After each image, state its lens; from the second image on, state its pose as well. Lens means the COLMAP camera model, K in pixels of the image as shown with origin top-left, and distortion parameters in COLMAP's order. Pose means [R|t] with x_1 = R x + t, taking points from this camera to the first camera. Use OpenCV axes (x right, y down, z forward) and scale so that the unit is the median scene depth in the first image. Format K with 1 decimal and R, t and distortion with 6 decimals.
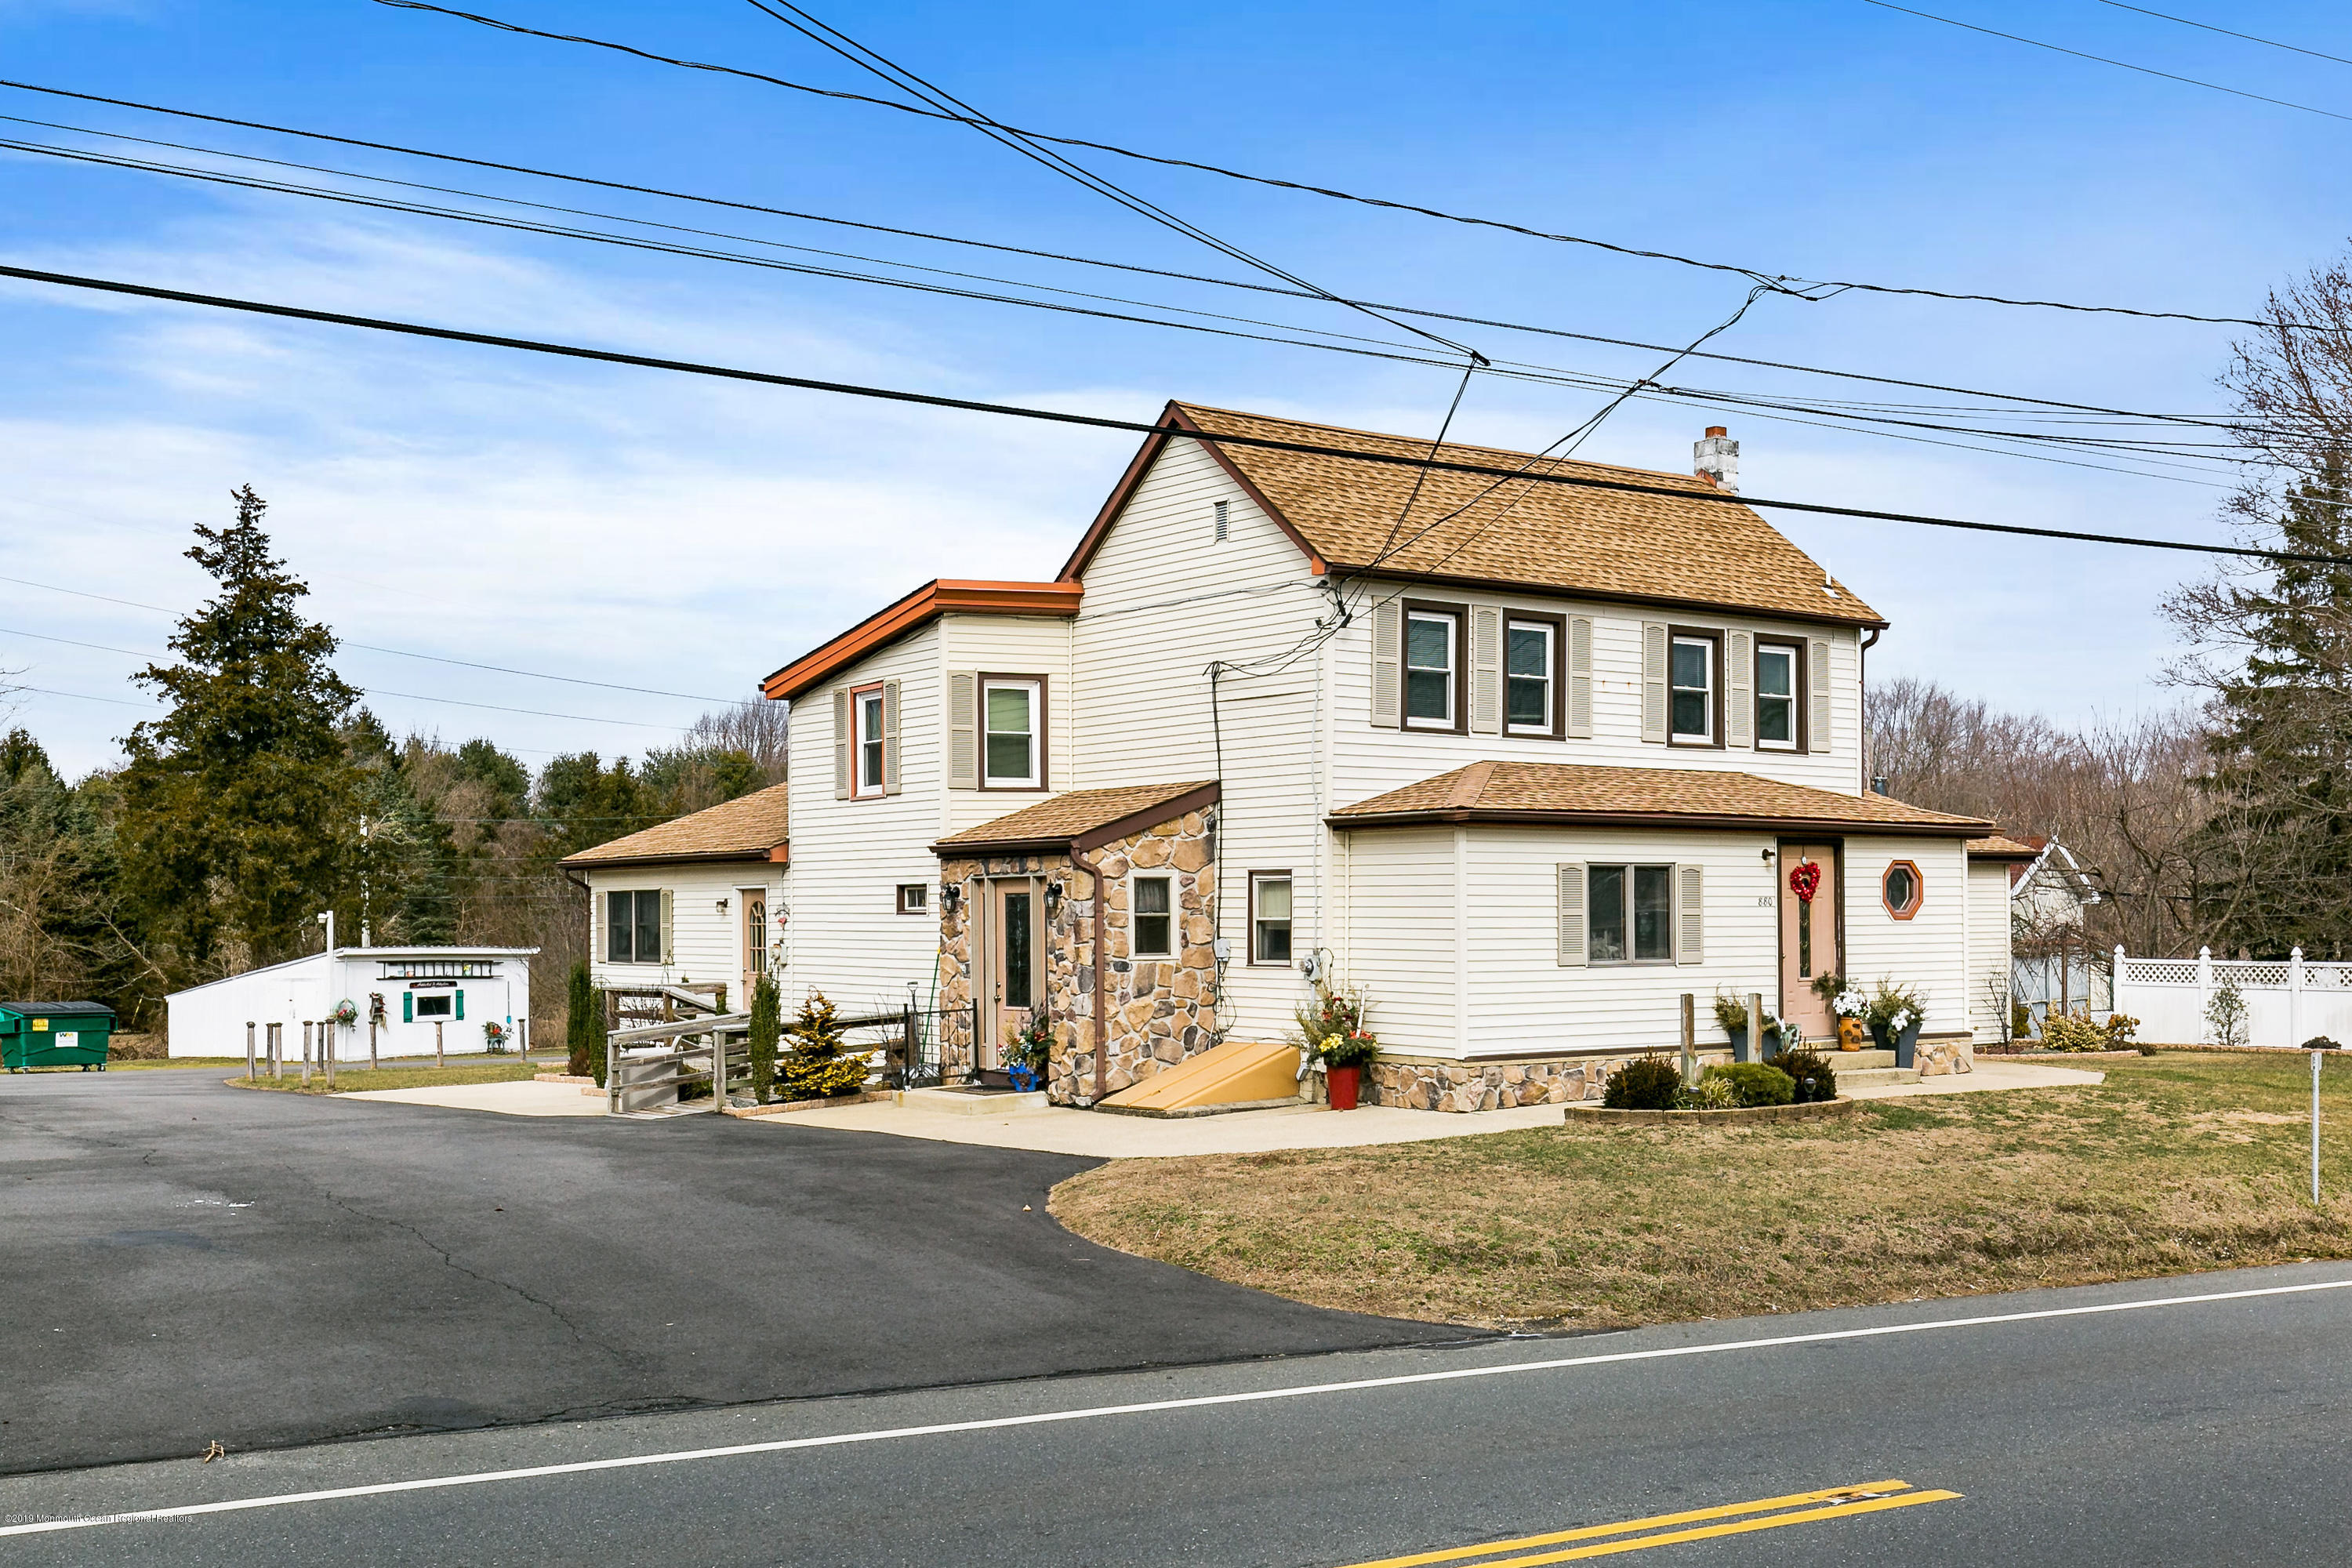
lens RADIAL K [[2729.7, 0, 1199.0], [0, 2729.7, 782.6], [0, 0, 1]] dist [-0.105551, 0.000000]
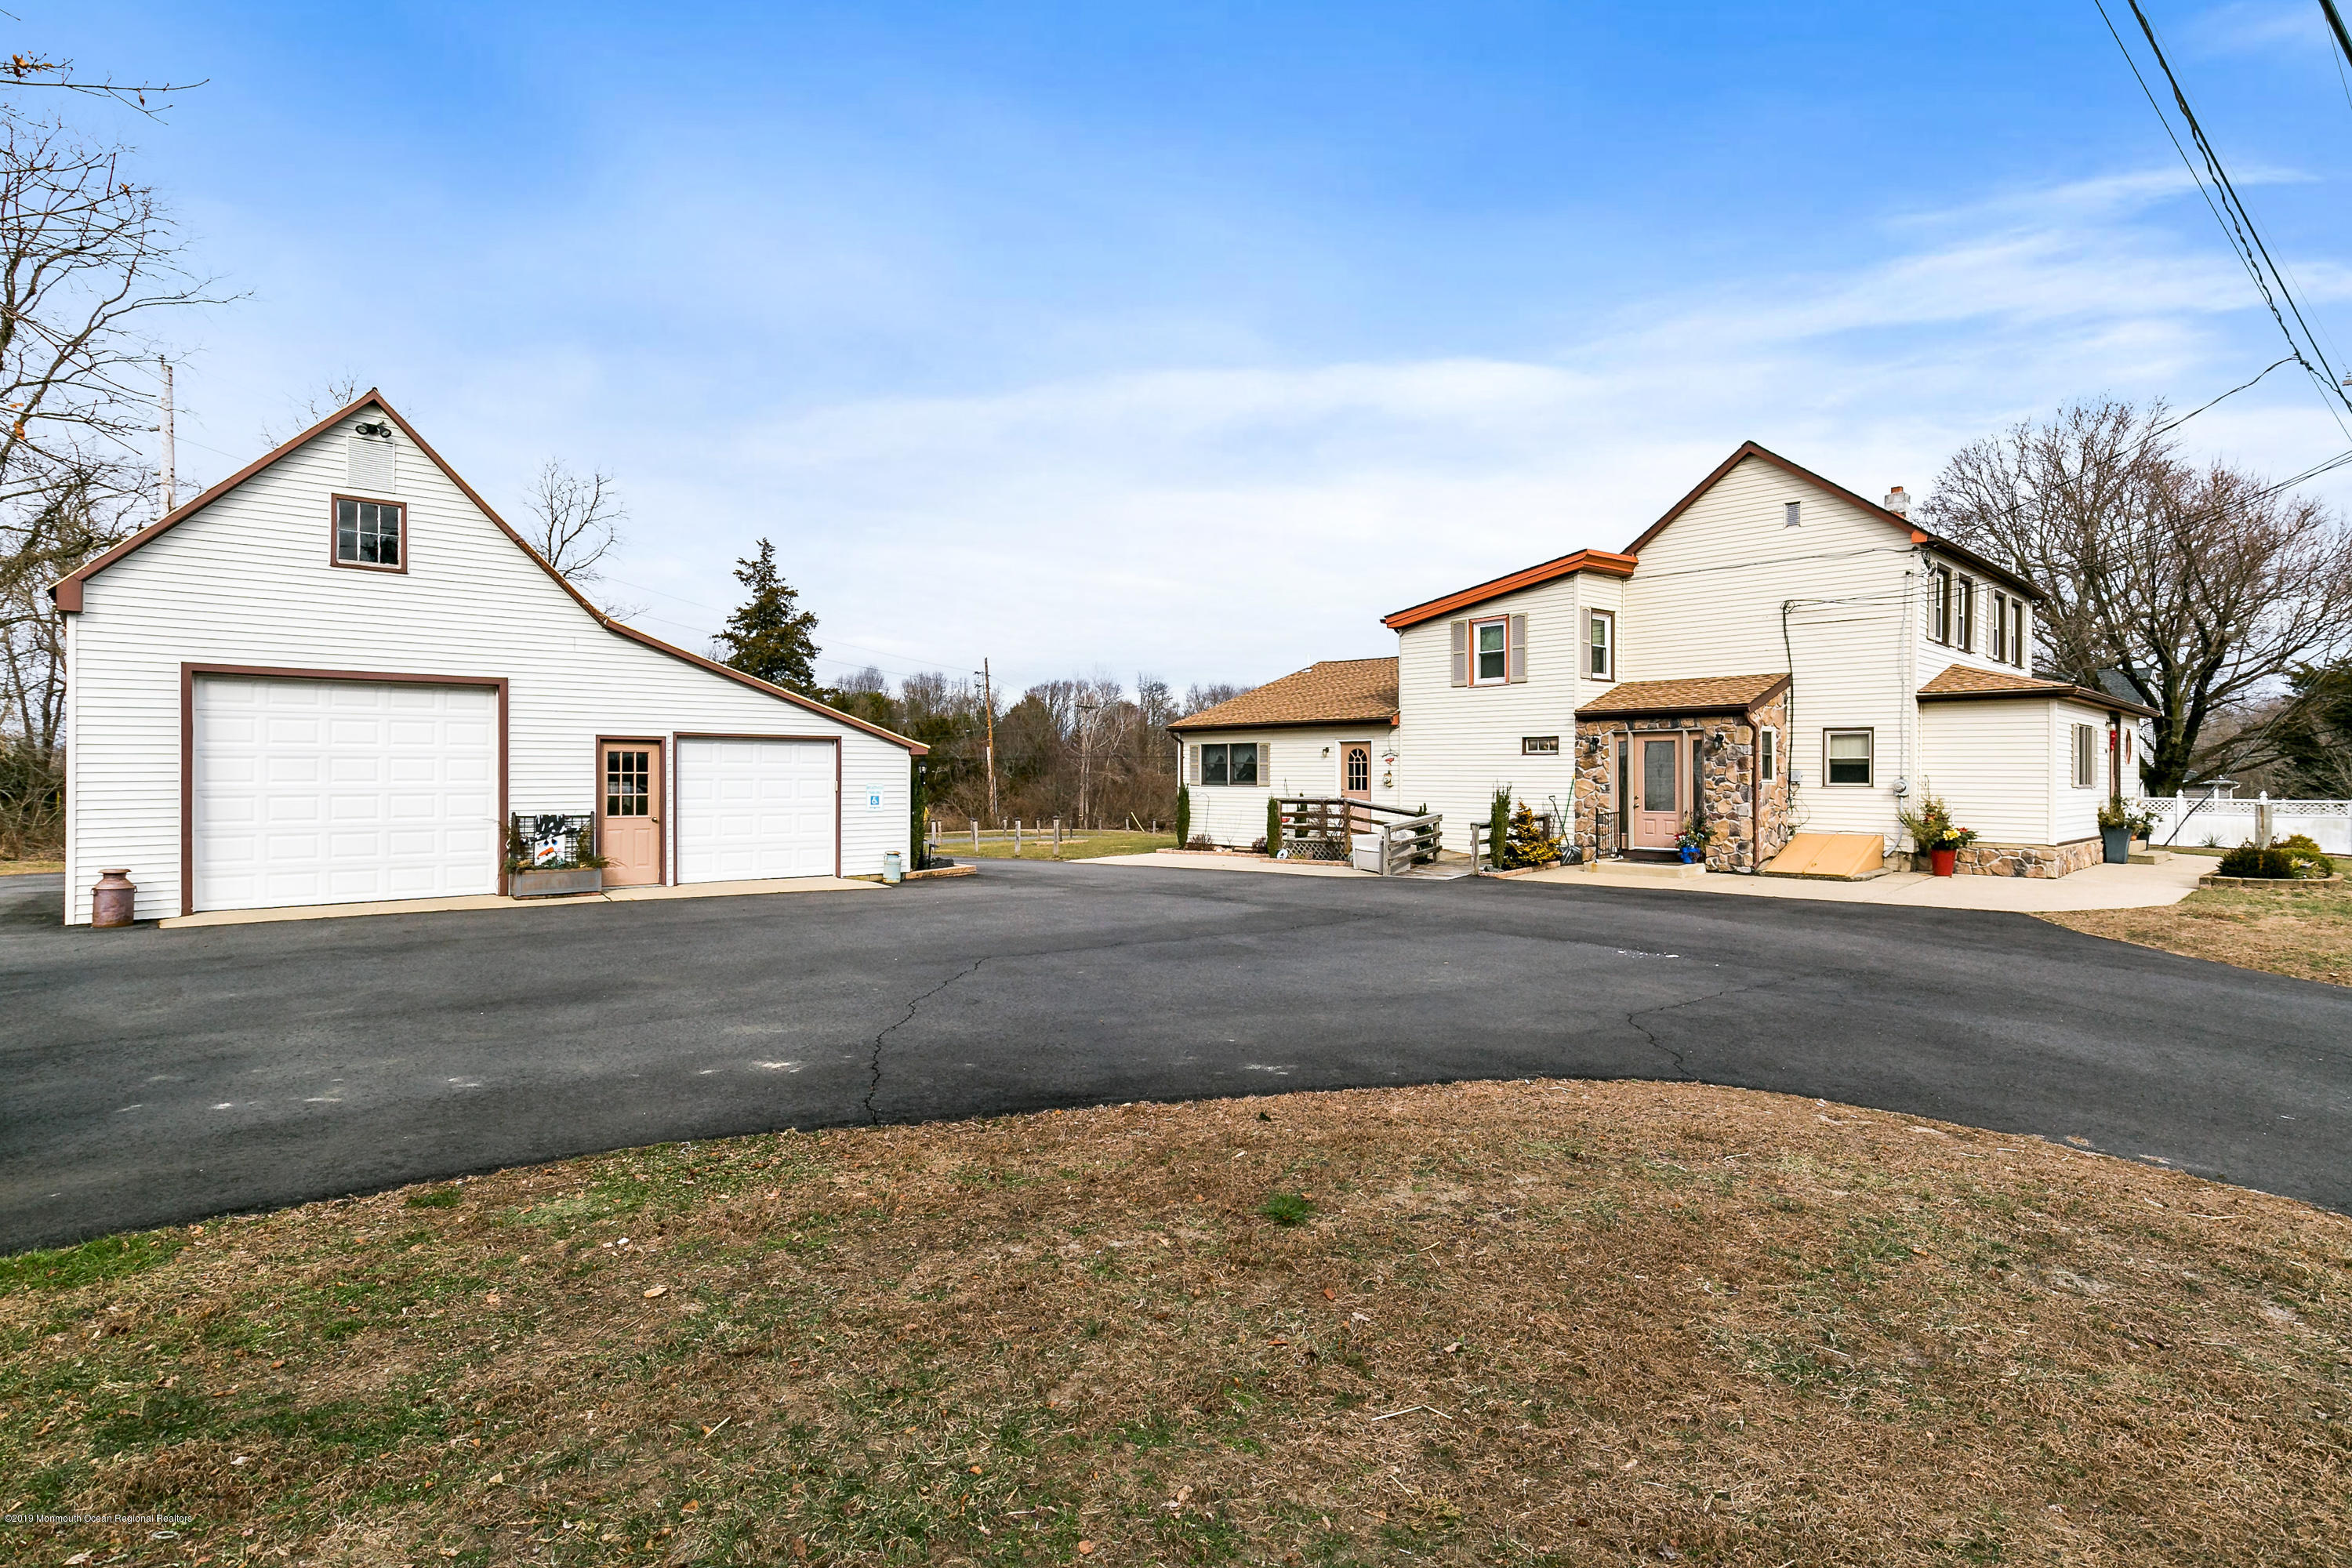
lens RADIAL K [[1141.5, 0, 1166.5], [0, 1141.5, 786.1], [0, 0, 1]] dist [0.002195, -0.000228]
pose [[0.990674, 0.006456, 0.136102, -0.433440], [-0.014813, 0.998060, 0.060479, 0.029269], [-0.135447, -0.061931, 0.988847, 0.350106]]
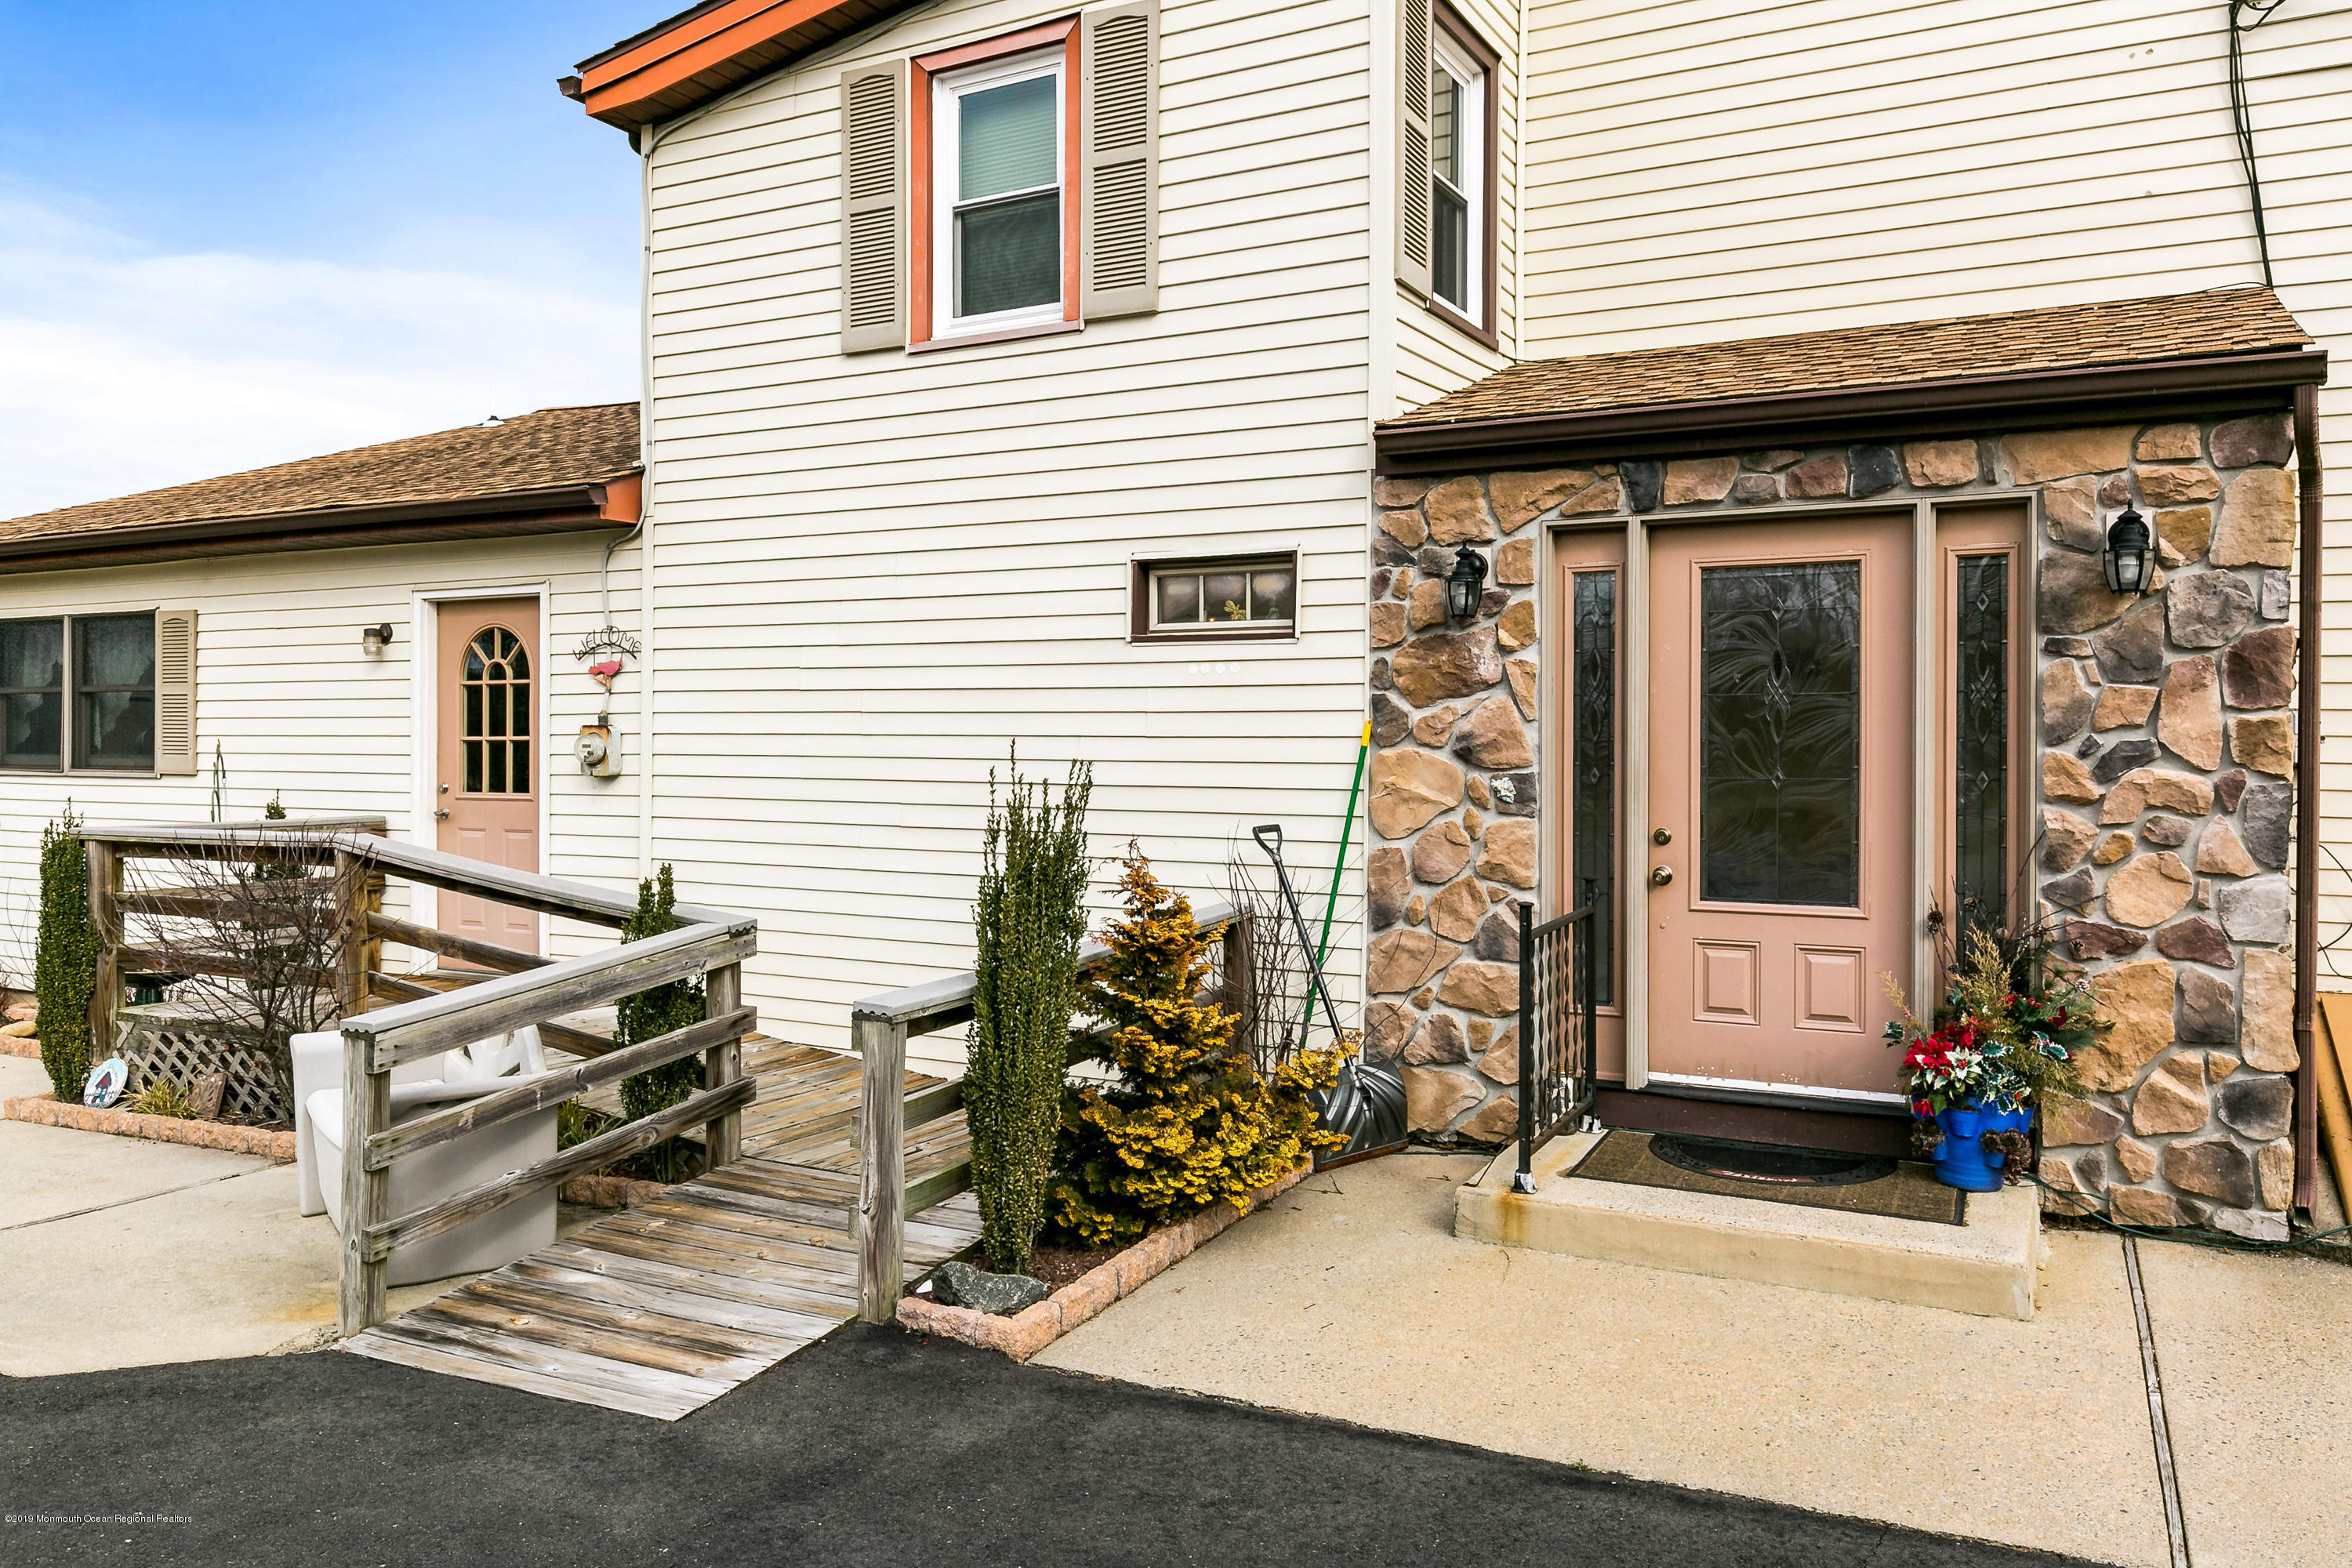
lens RADIAL K [[1724.1, 0, 1172.6], [0, 1724.1, 771.2], [0, 0, 1]] dist [0.001034, -0.004163]
pose [[0.886158, 0.009657, 0.463282, -0.221262], [-0.036970, 0.998069, 0.049910, 0.055788], [-0.461905, -0.061356, 0.884804, 0.813526]]
